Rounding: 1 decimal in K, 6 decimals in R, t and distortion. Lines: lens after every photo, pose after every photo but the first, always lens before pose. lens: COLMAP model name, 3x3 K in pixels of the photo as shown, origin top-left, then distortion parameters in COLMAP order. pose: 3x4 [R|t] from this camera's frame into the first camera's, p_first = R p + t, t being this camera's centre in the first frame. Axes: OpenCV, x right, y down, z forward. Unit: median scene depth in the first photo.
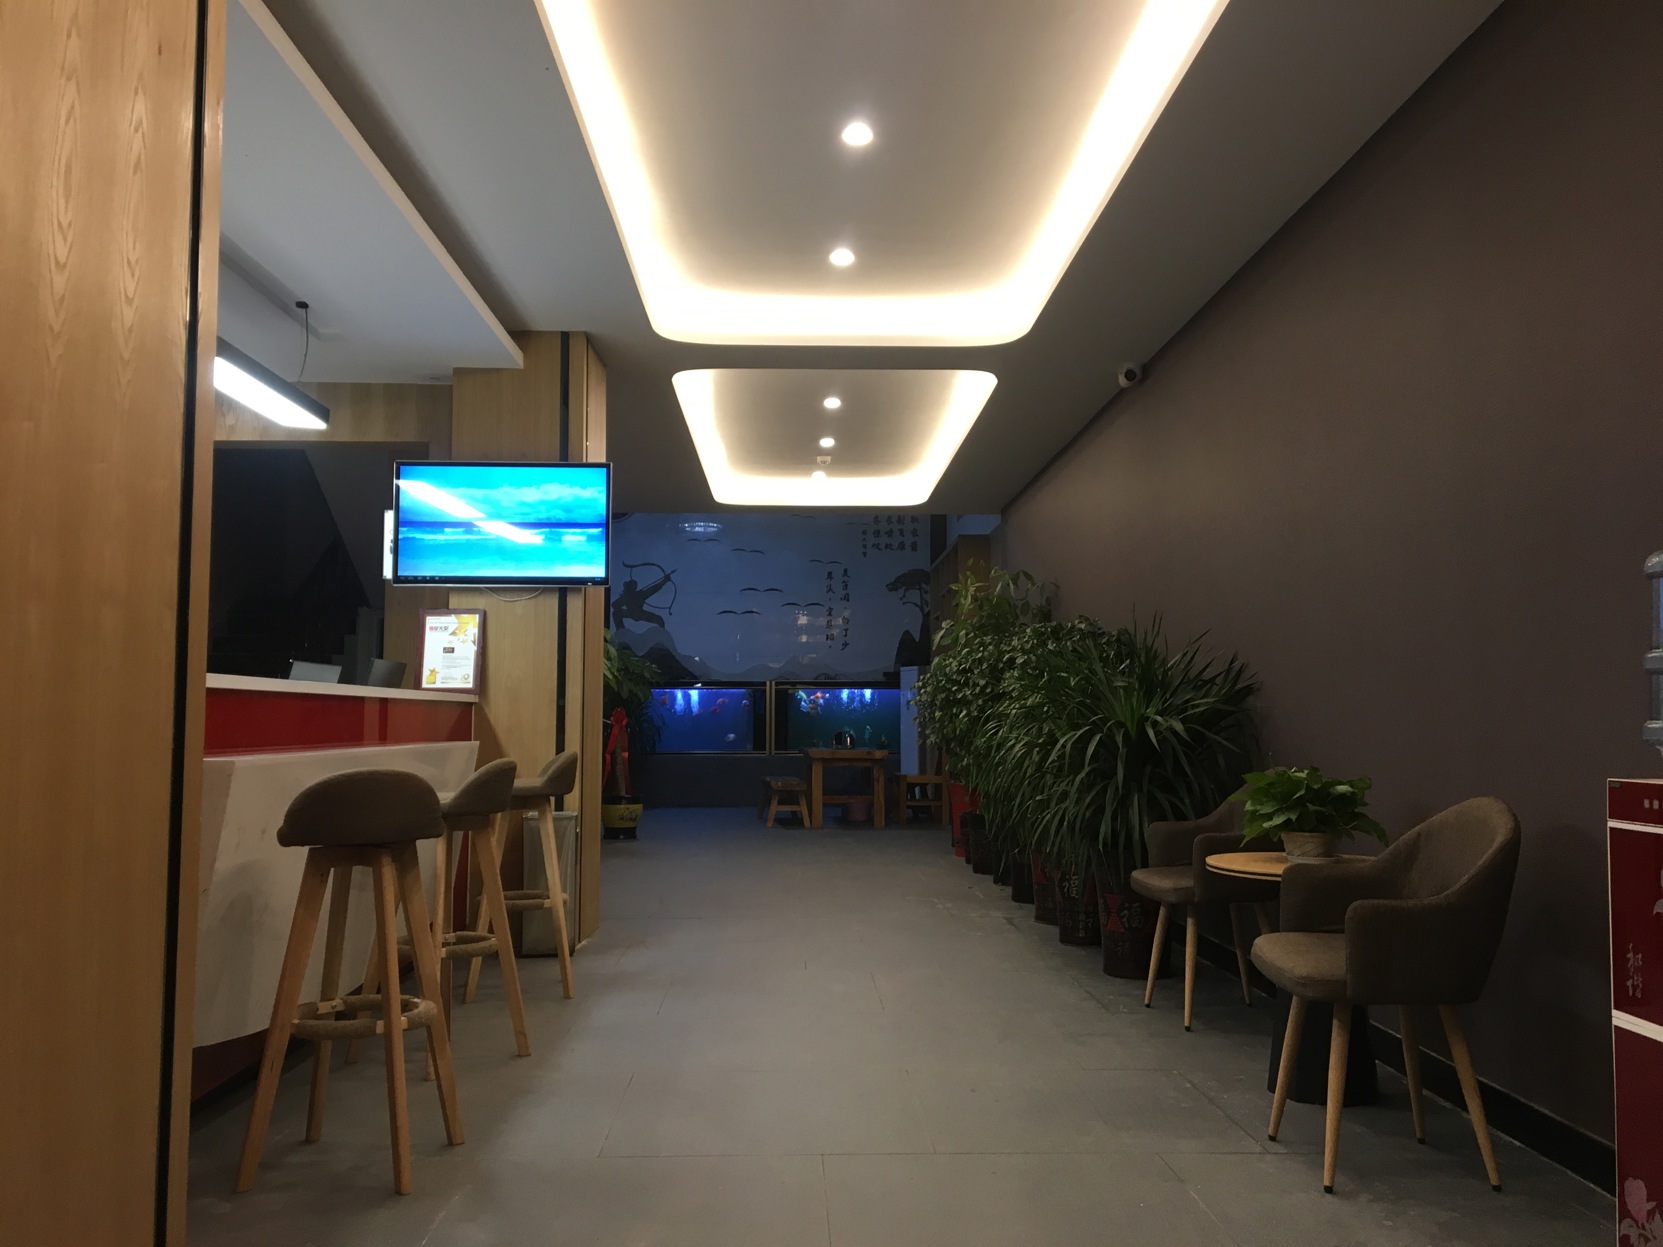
lens RADIAL K [[1349.8, 0, 831.1], [0, 1349.8, 625.3], [0, 0, 1]] dist [0.057241, 0.026408]
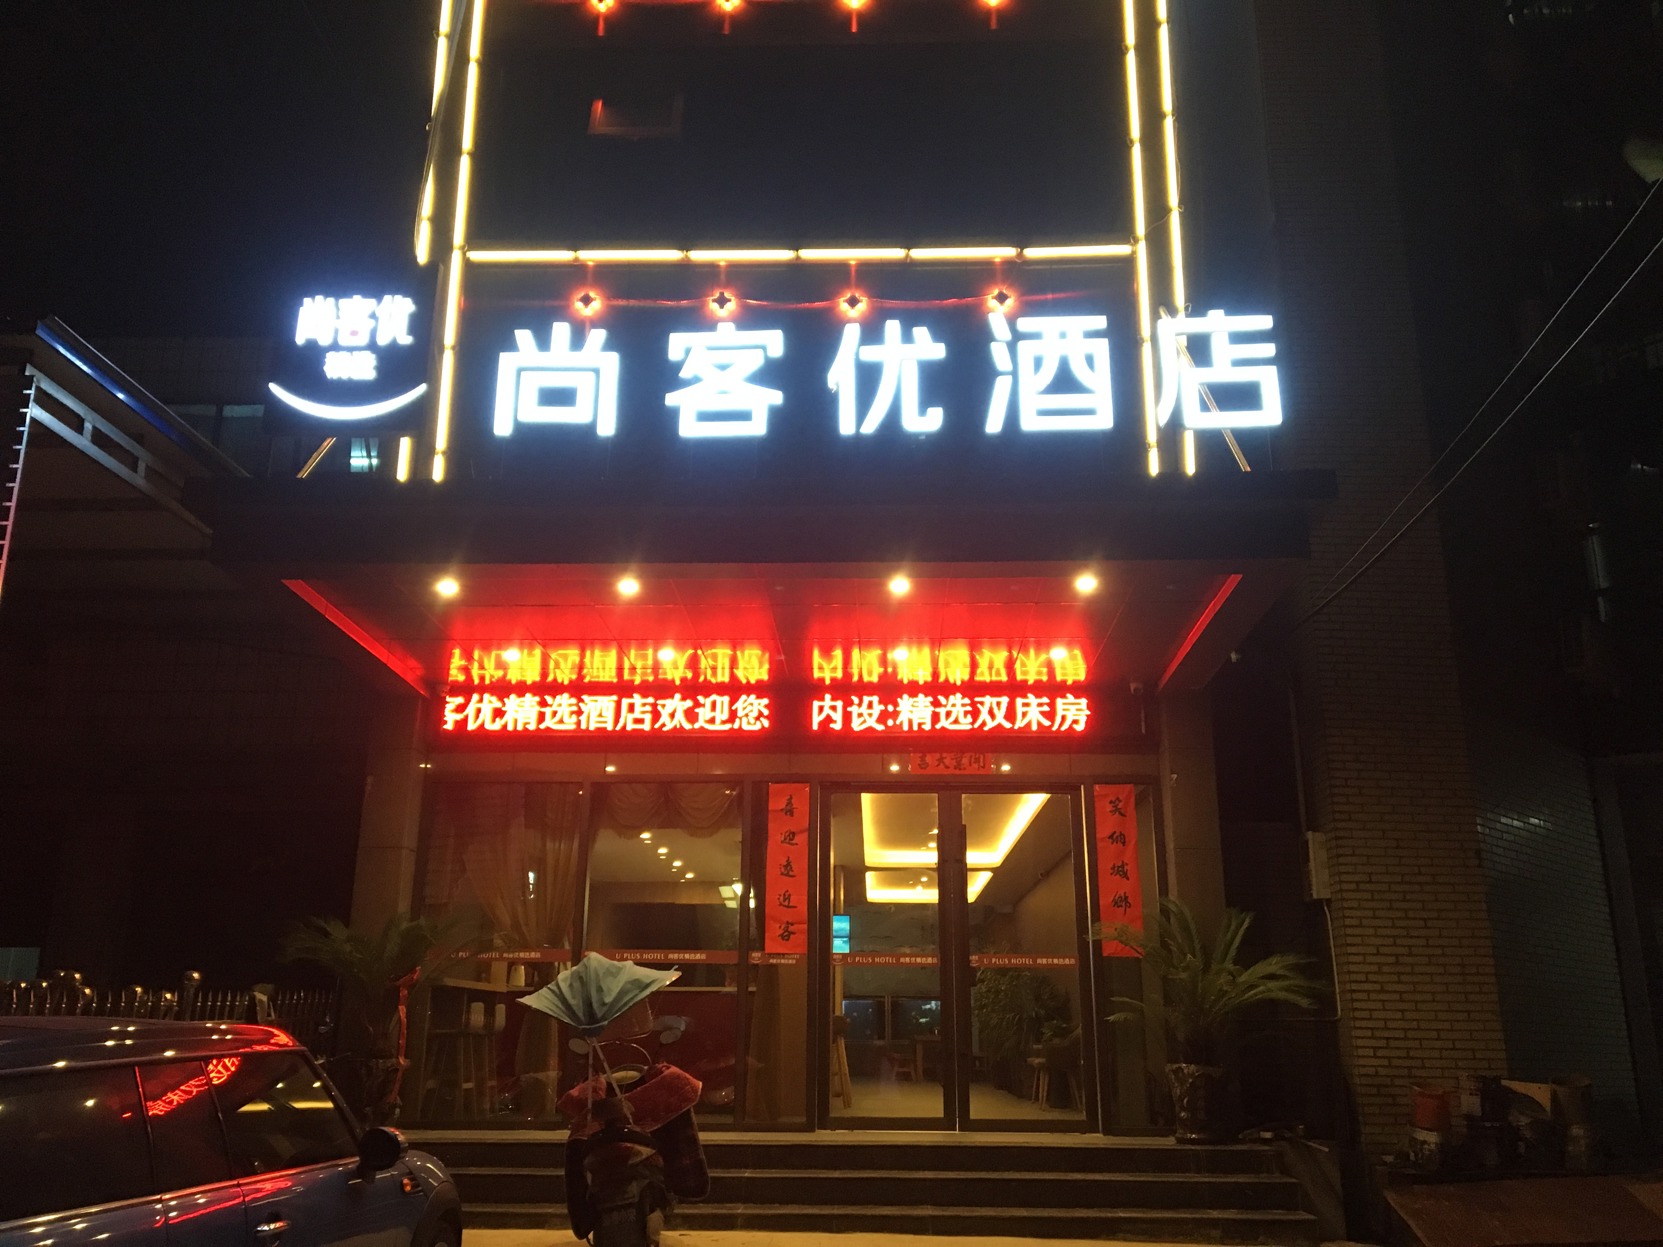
lens RADIAL K [[1349.8, 0, 820.7], [0, 1349.8, 631.5], [0, 0, 1]] dist [0.057241, 0.026408]
pose [[0.997094, -0.015666, -0.074554, 0.001658], [-0.001384, 0.974741, -0.223332, -0.021985], [0.076169, 0.222786, 0.971887, -0.736357]]
